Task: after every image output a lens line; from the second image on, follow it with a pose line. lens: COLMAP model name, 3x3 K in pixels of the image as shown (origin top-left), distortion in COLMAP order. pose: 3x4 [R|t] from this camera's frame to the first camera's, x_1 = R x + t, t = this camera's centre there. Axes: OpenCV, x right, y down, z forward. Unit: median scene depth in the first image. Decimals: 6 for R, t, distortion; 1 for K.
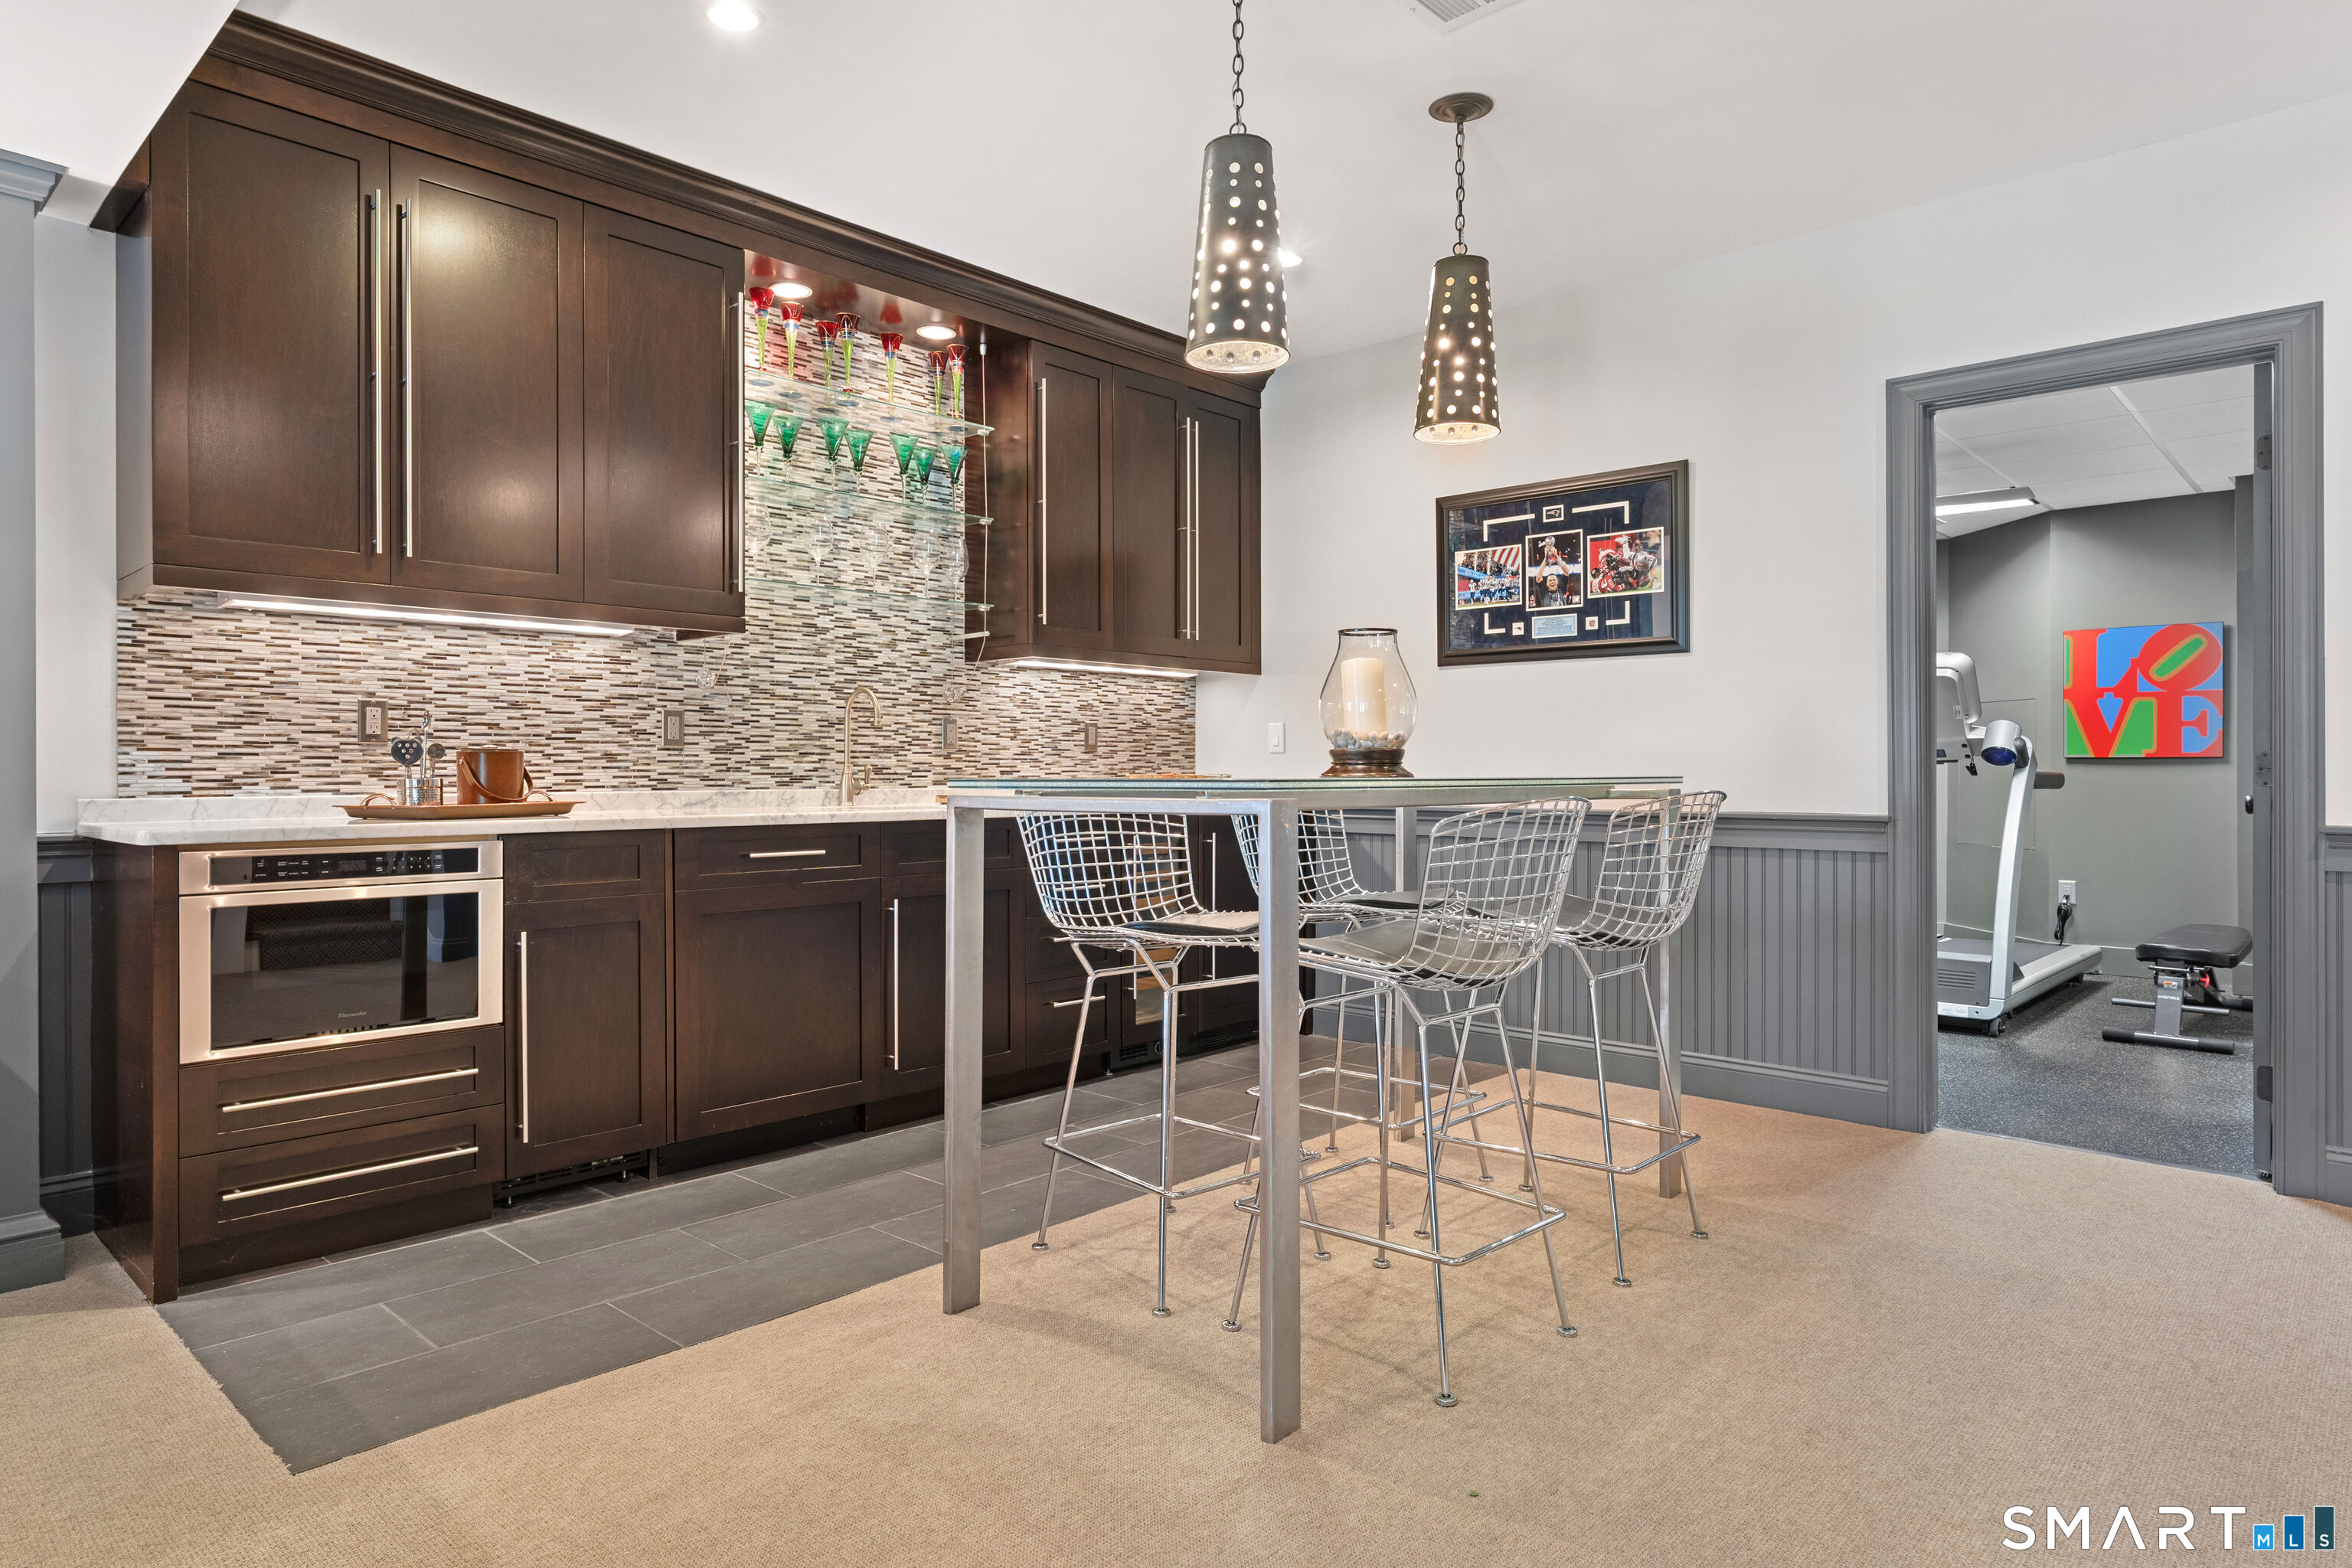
lens RADIAL K [[1352.6, 0, 1170.7], [0, 1352.6, 769.5], [0, 0, 1]] dist [-0.002111, 0.000999]
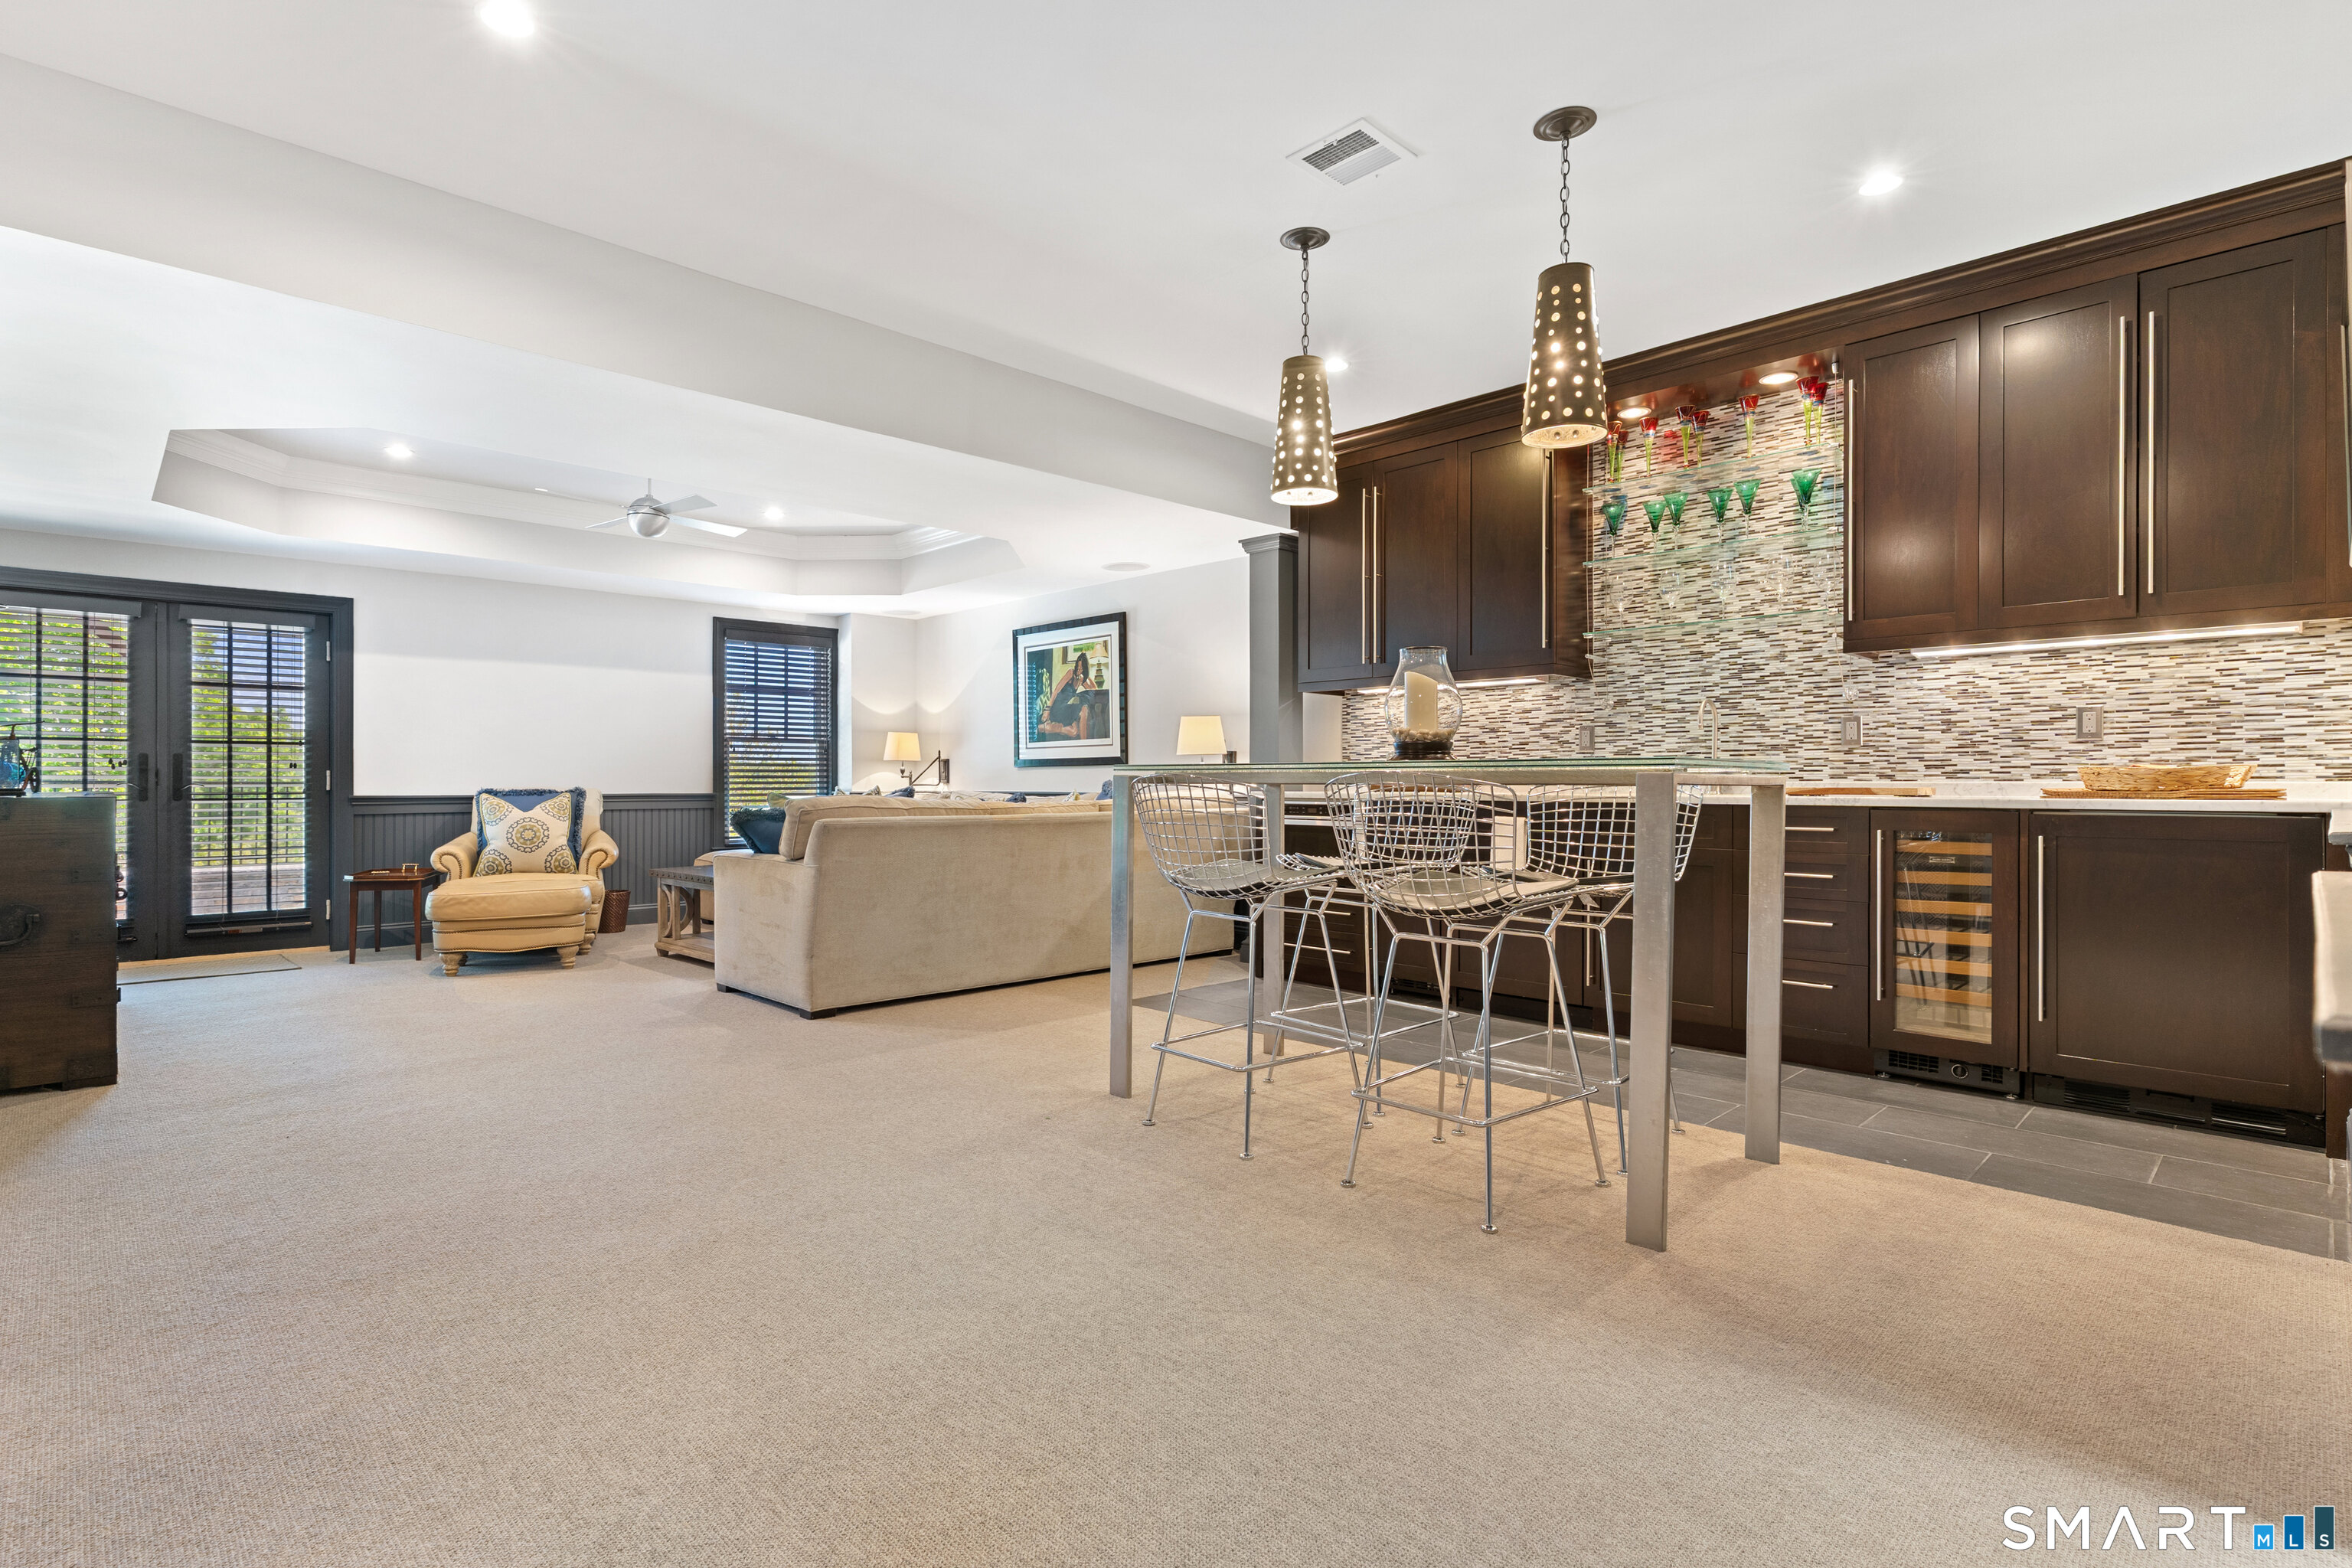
lens RADIAL K [[1135.1, 0, 1162.0], [0, 1135.1, 784.7], [0, 0, 1]] dist [0.002541, -0.000173]
pose [[-0.055177, 0.000058, -0.998477, 0.815415], [-0.003471, 0.999994, 0.000250, 0.019189], [0.998471, 0.003479, -0.055176, 0.544508]]
